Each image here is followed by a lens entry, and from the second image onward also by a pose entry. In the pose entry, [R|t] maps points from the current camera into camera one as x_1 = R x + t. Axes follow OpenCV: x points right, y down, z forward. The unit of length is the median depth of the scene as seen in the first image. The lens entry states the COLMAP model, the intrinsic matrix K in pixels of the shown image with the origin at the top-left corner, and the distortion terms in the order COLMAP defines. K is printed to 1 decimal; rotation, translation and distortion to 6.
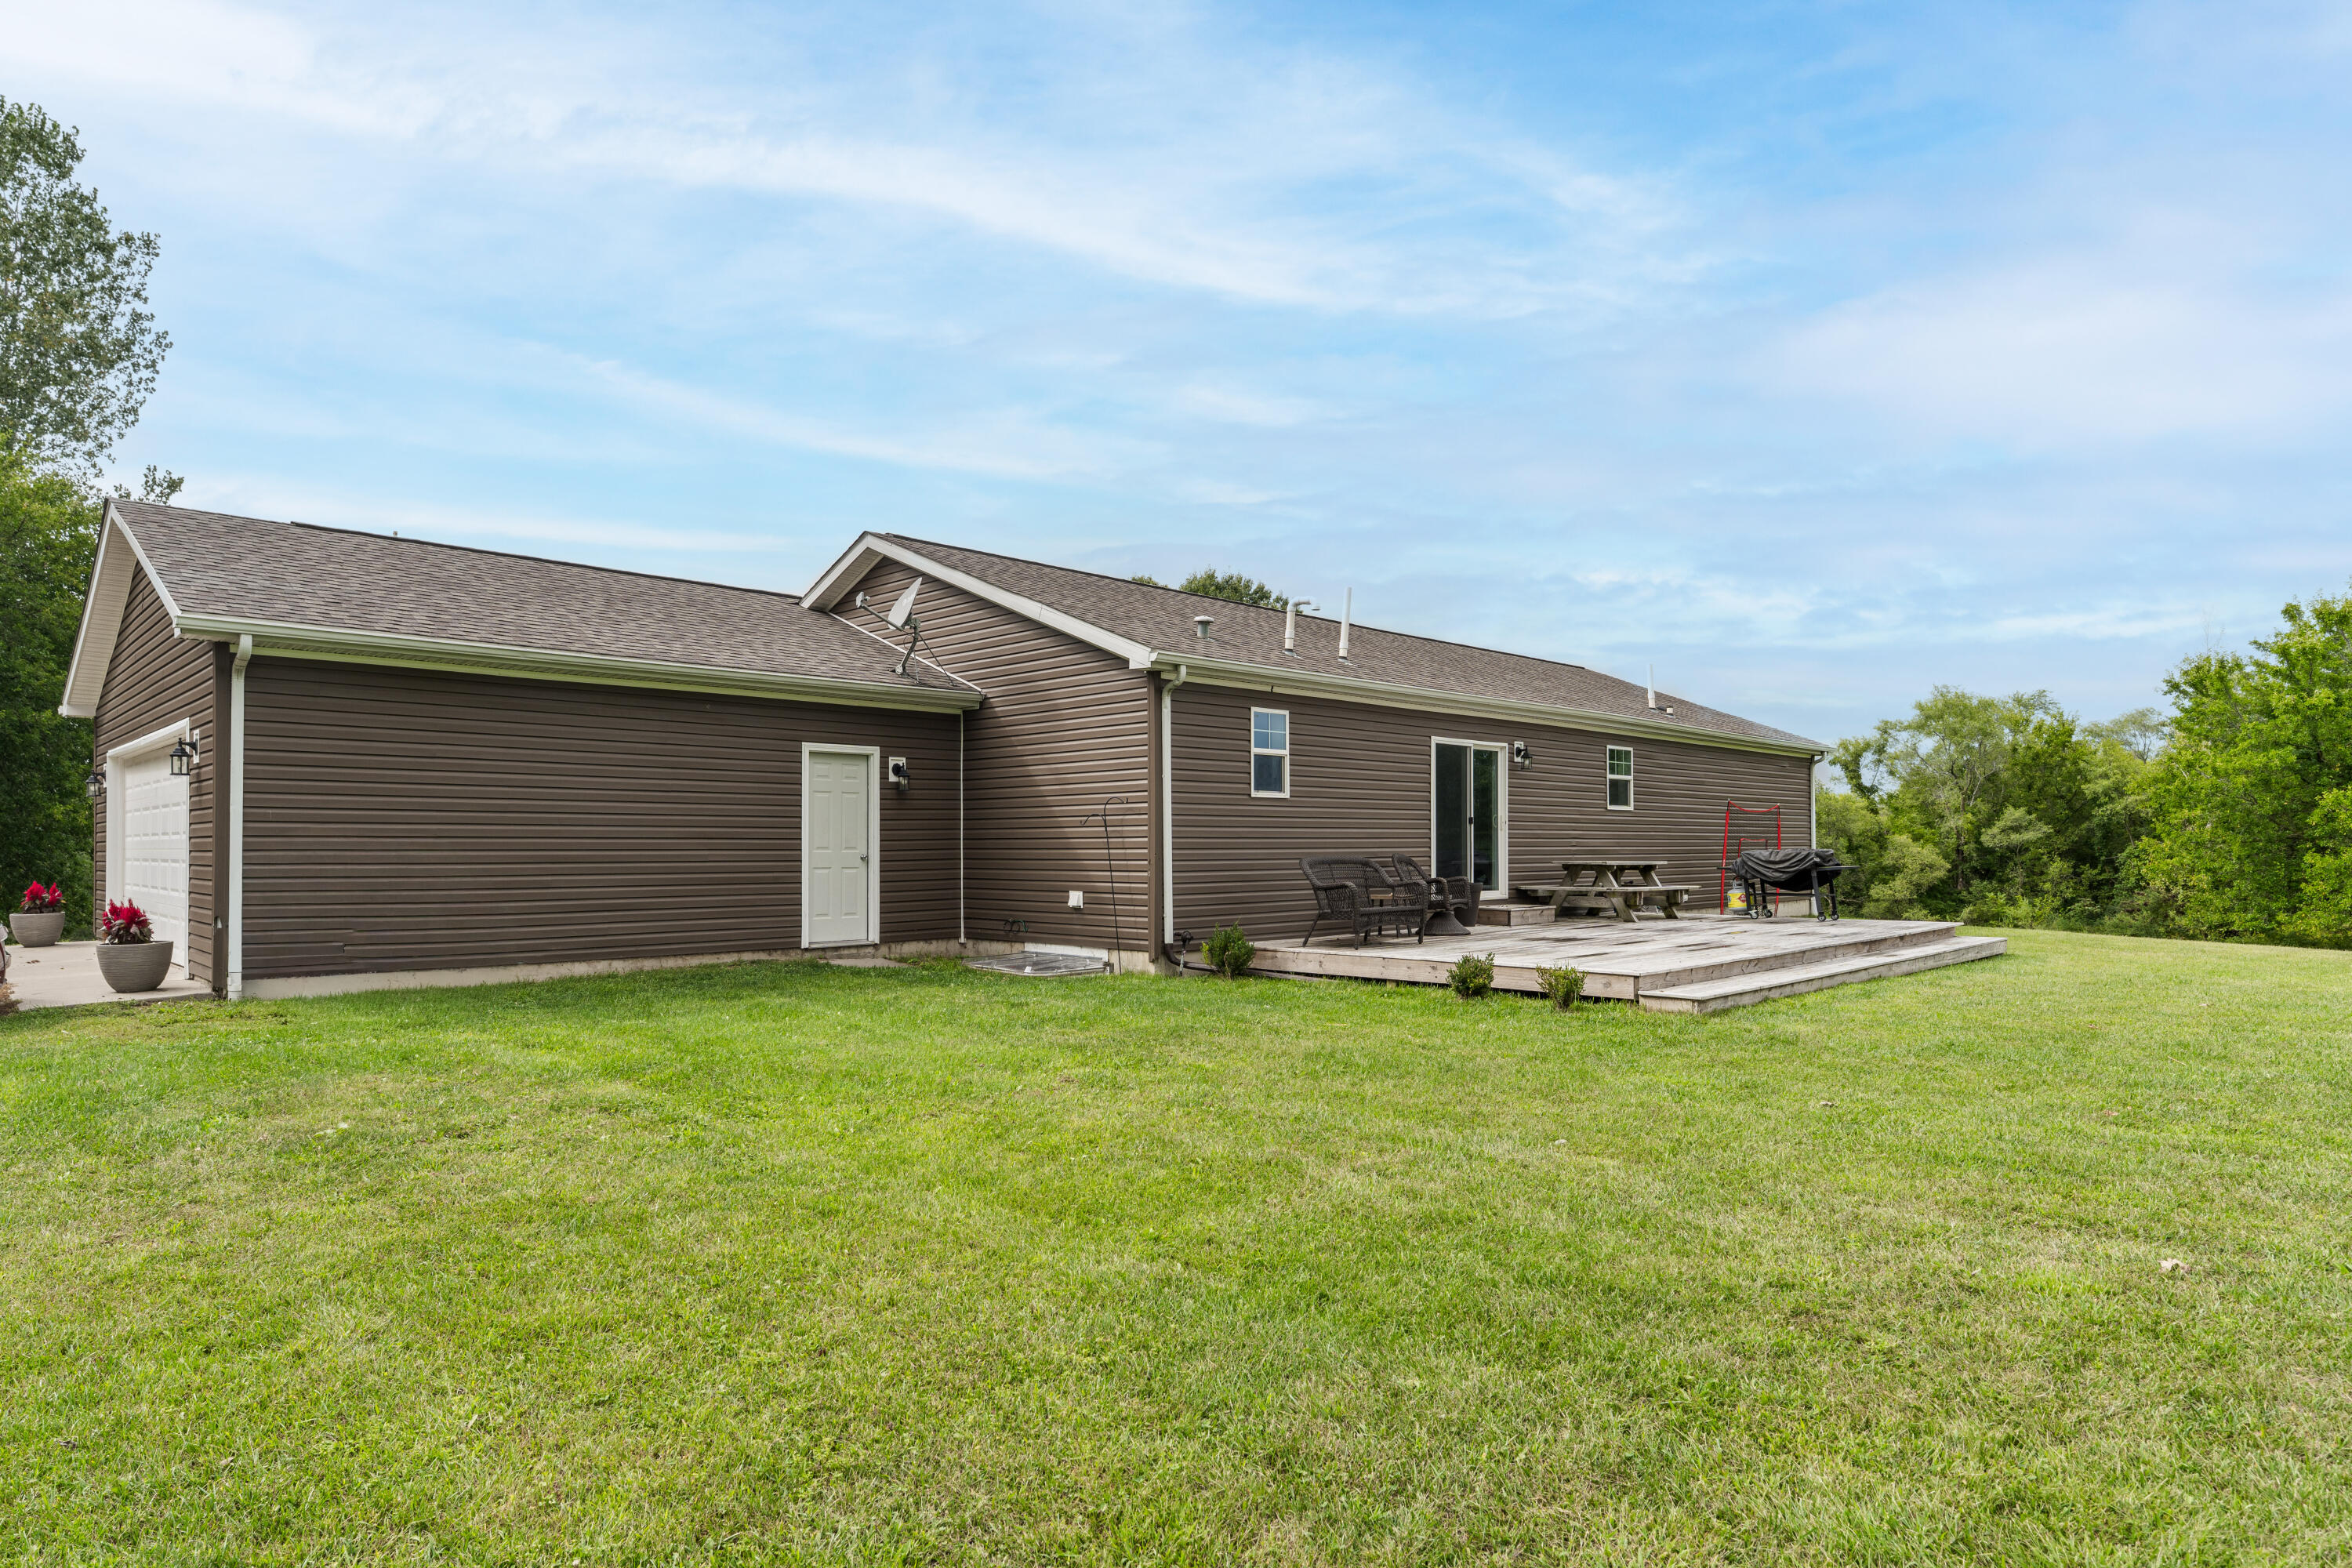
lens RADIAL K [[1289.9, 0, 1102.7], [0, 1289.9, 819.6], [0, 0, 1]] dist [0.018551, 0.001339]
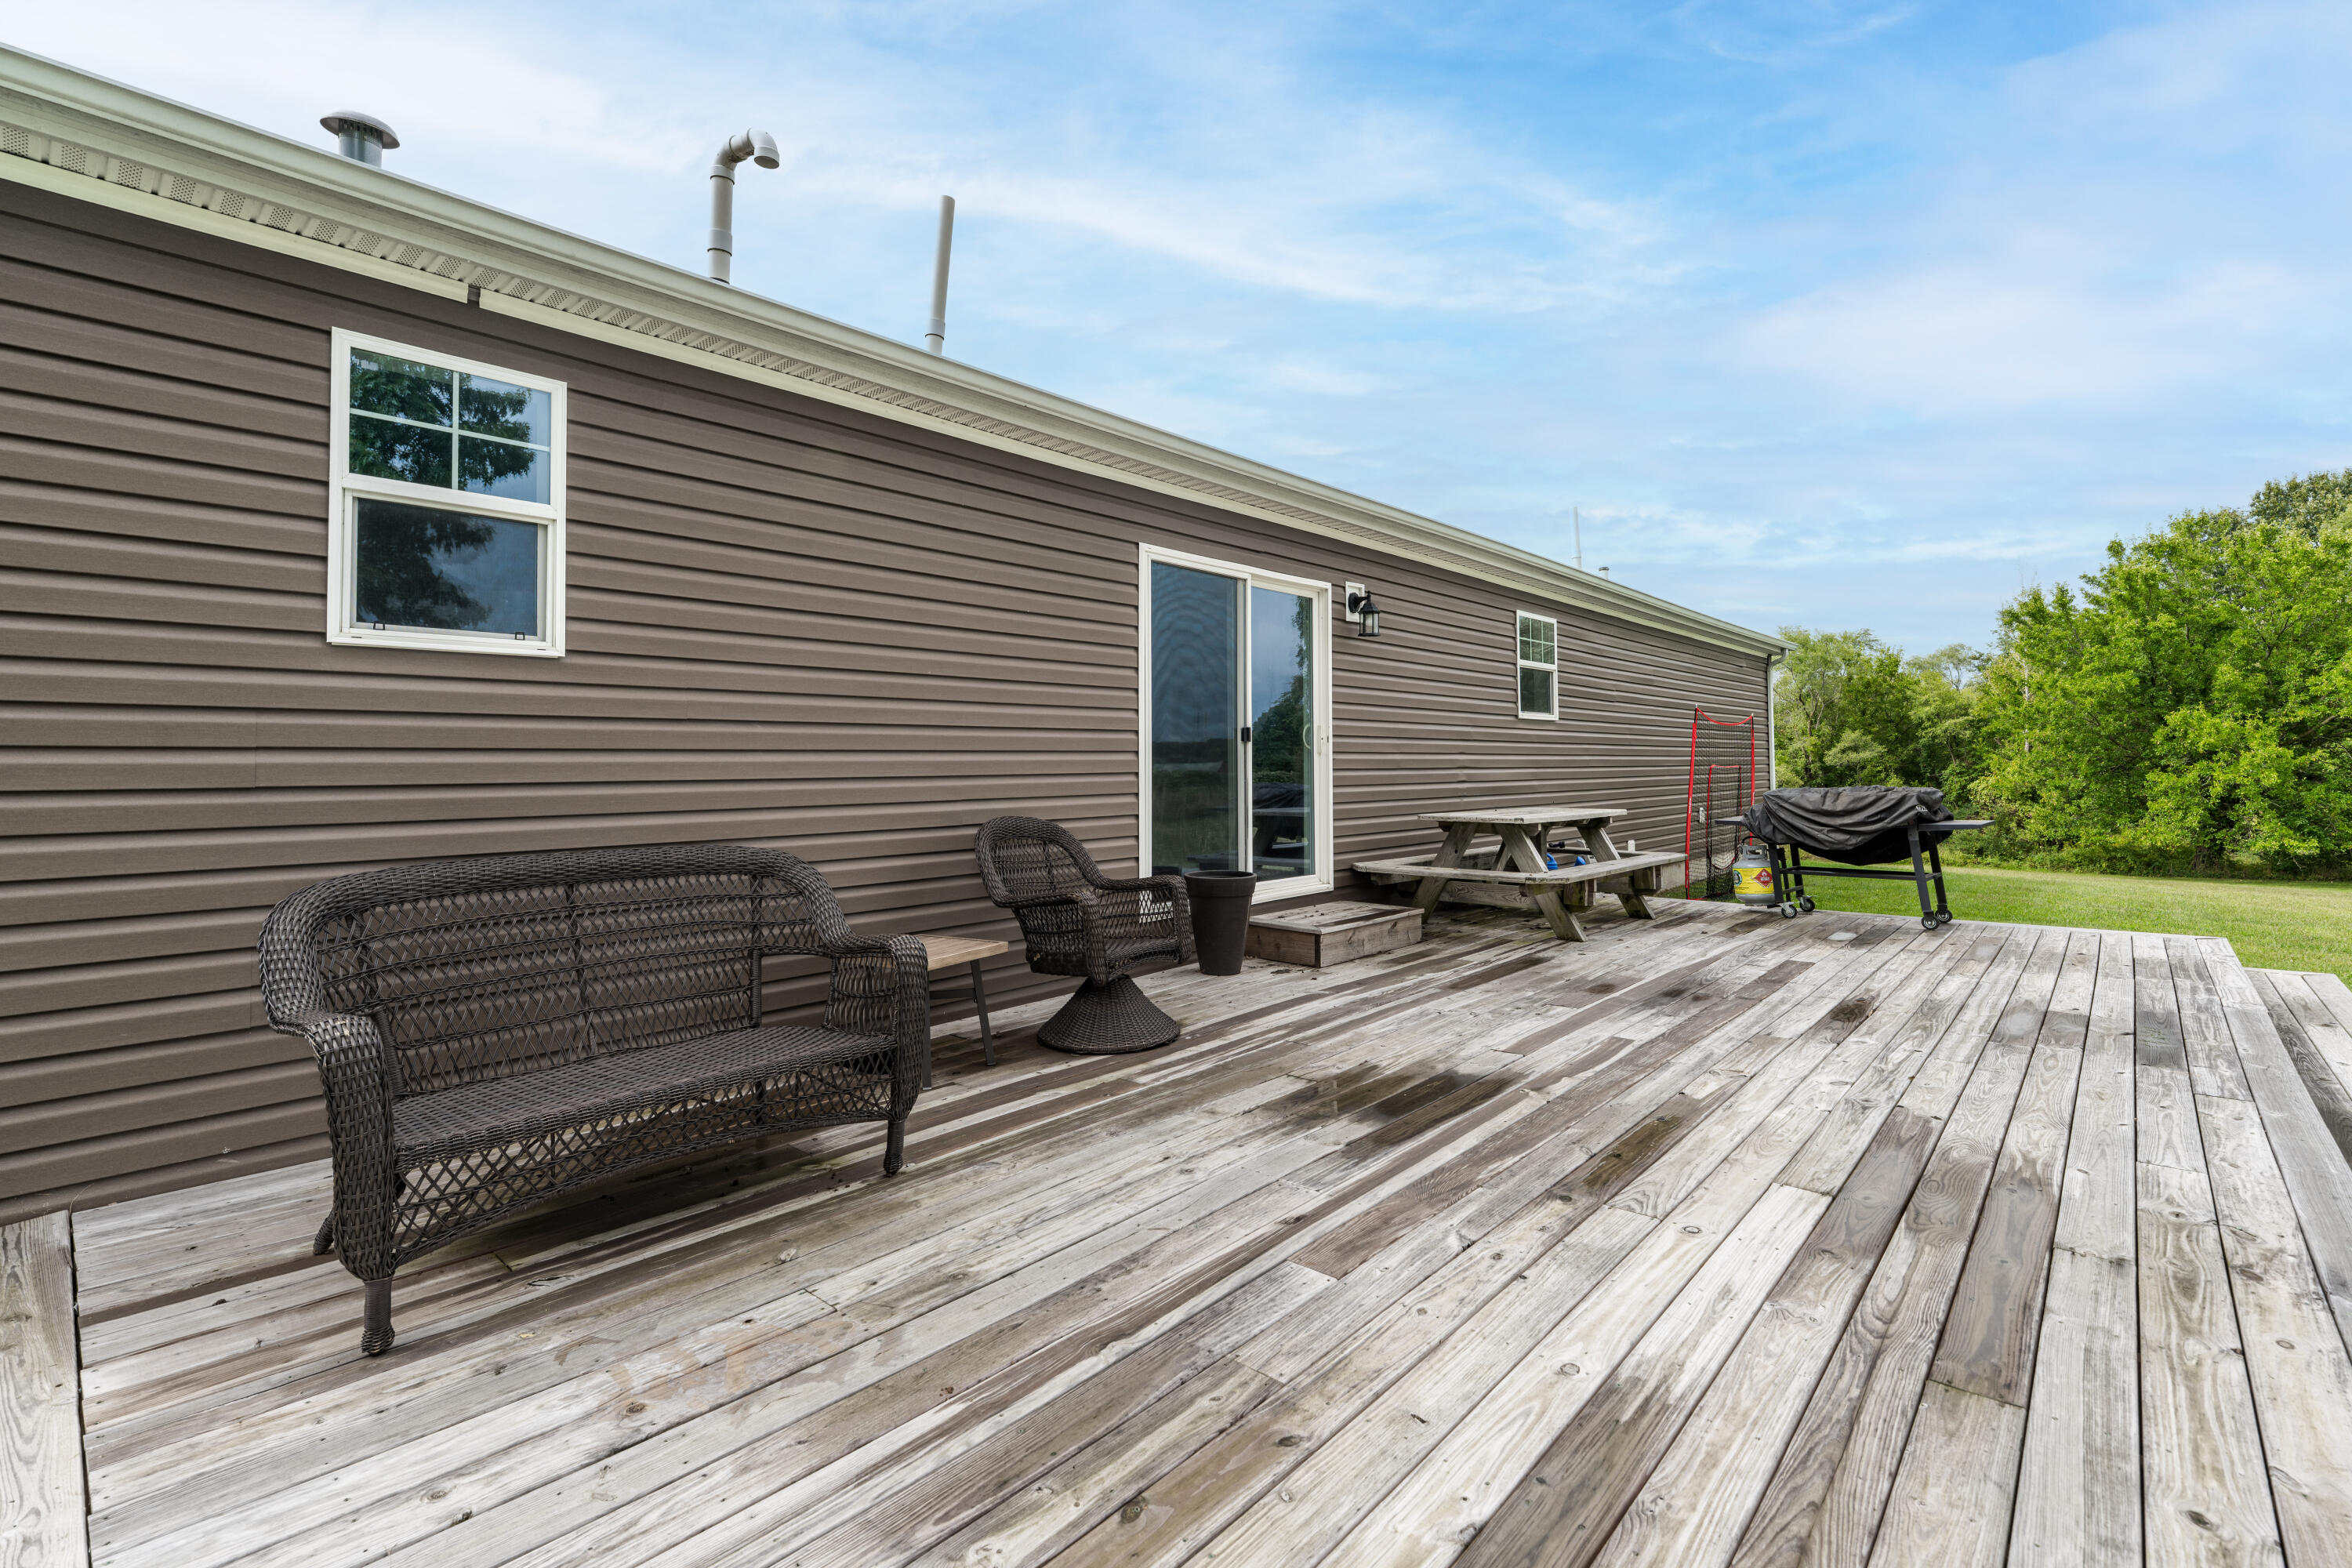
lens RADIAL K [[1068.2, 0, 1172.8], [0, 1068.2, 737.1], [0, 0, 1]] dist [0.002748, -0.000110]
pose [[0.997366, -0.003101, 0.072469, 0.077492], [0.003623, 0.999968, -0.007074, 0.001439], [-0.072445, 0.007318, 0.997346, 0.205974]]
